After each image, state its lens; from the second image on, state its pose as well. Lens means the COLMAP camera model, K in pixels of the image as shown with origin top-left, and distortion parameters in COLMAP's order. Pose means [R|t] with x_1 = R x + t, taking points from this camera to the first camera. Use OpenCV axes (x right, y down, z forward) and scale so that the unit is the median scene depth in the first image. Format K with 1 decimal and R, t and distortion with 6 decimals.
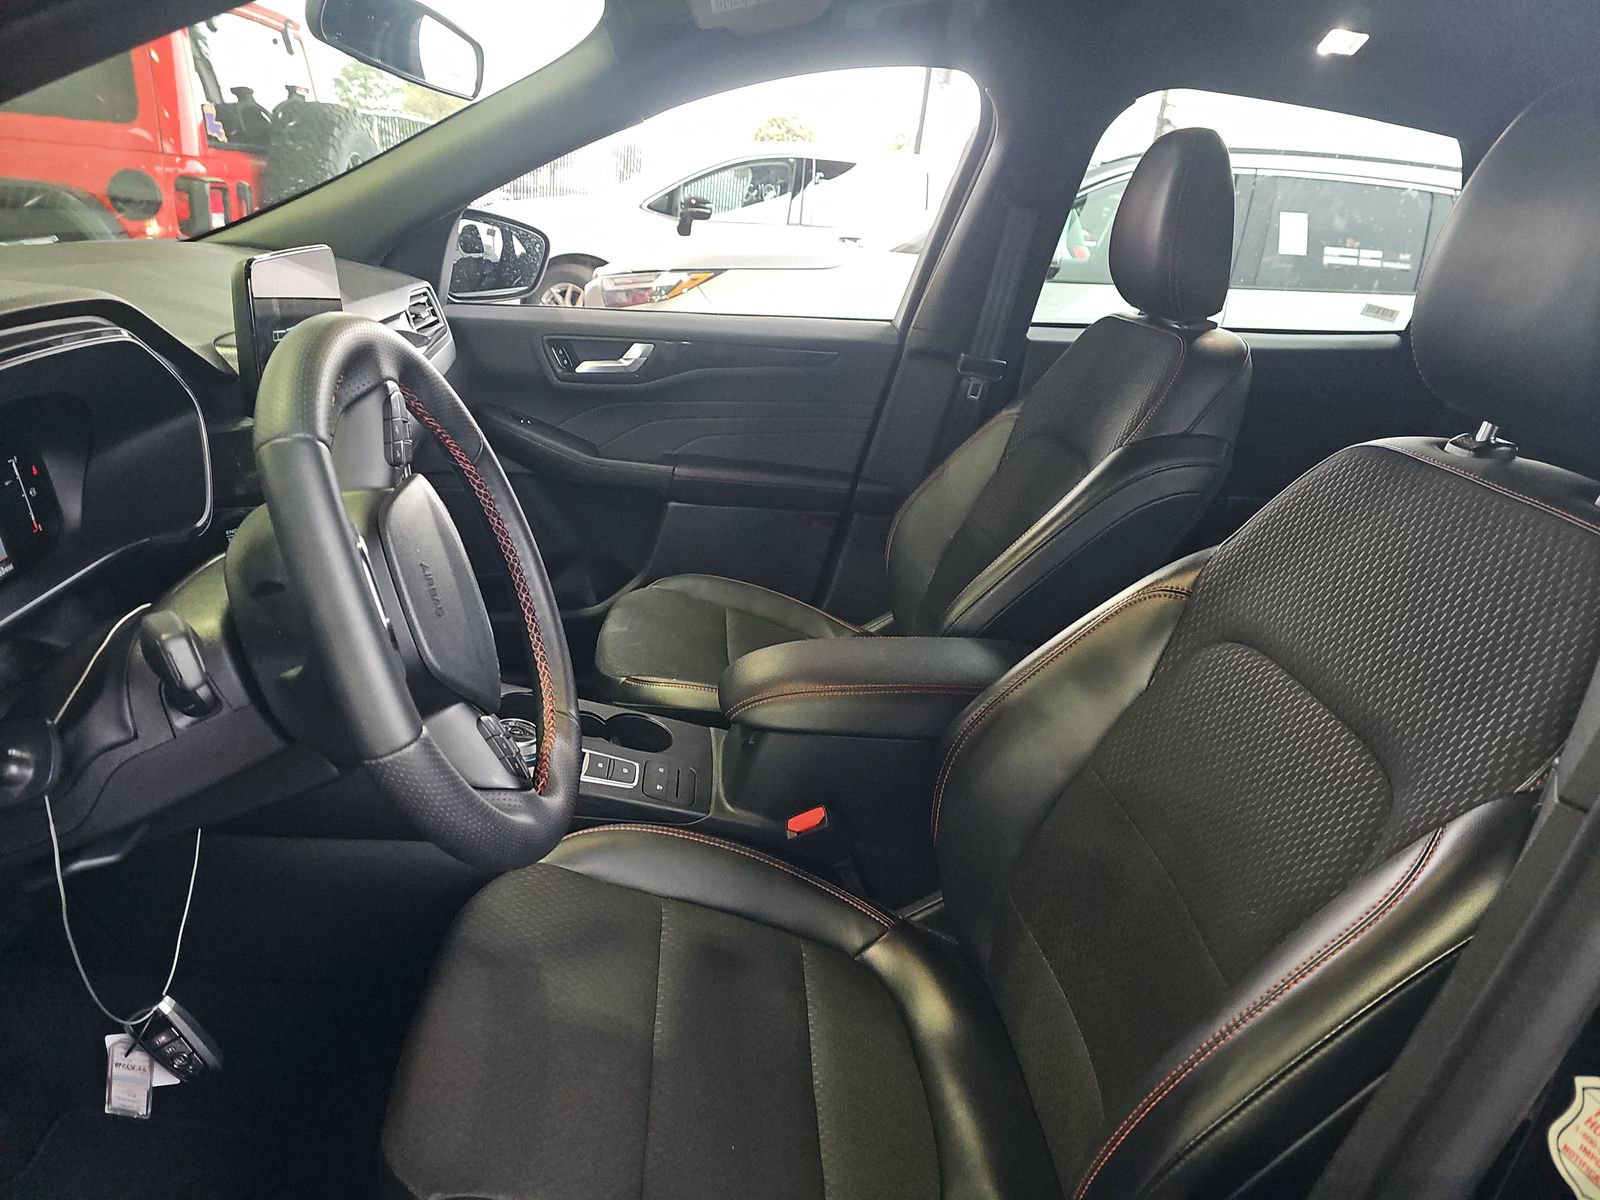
lens RADIAL K [[1154.2, 0, 847.5], [0, 1154.2, 599.5], [0, 0, 1]] dist [0.067397, -0.095327]
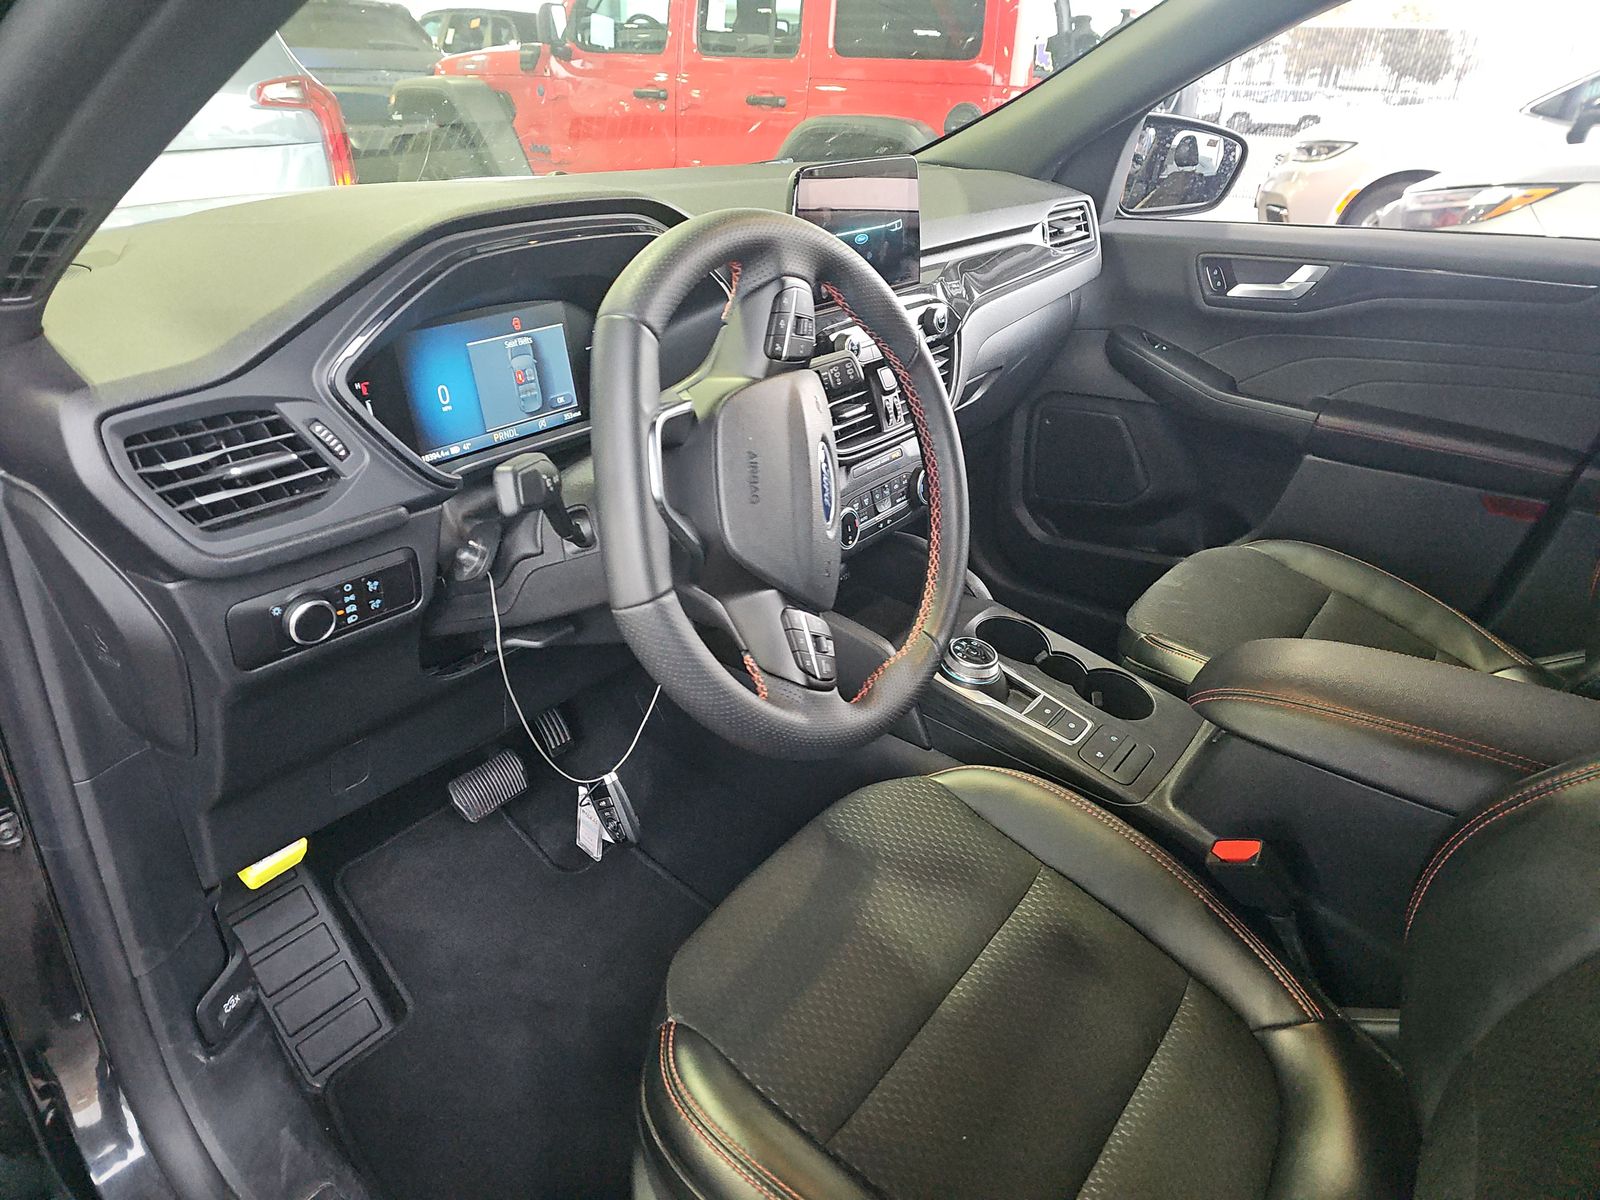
lens RADIAL K [[1154.2, 0, 847.5], [0, 1154.2, 599.5], [0, 0, 1]] dist [0.067397, -0.095327]
pose [[0.689201, 0.224147, -0.689029, 0.236410], [-0.191149, 0.973506, 0.125493, -0.025182], [0.698902, 0.045217, 0.713786, 0.168064]]
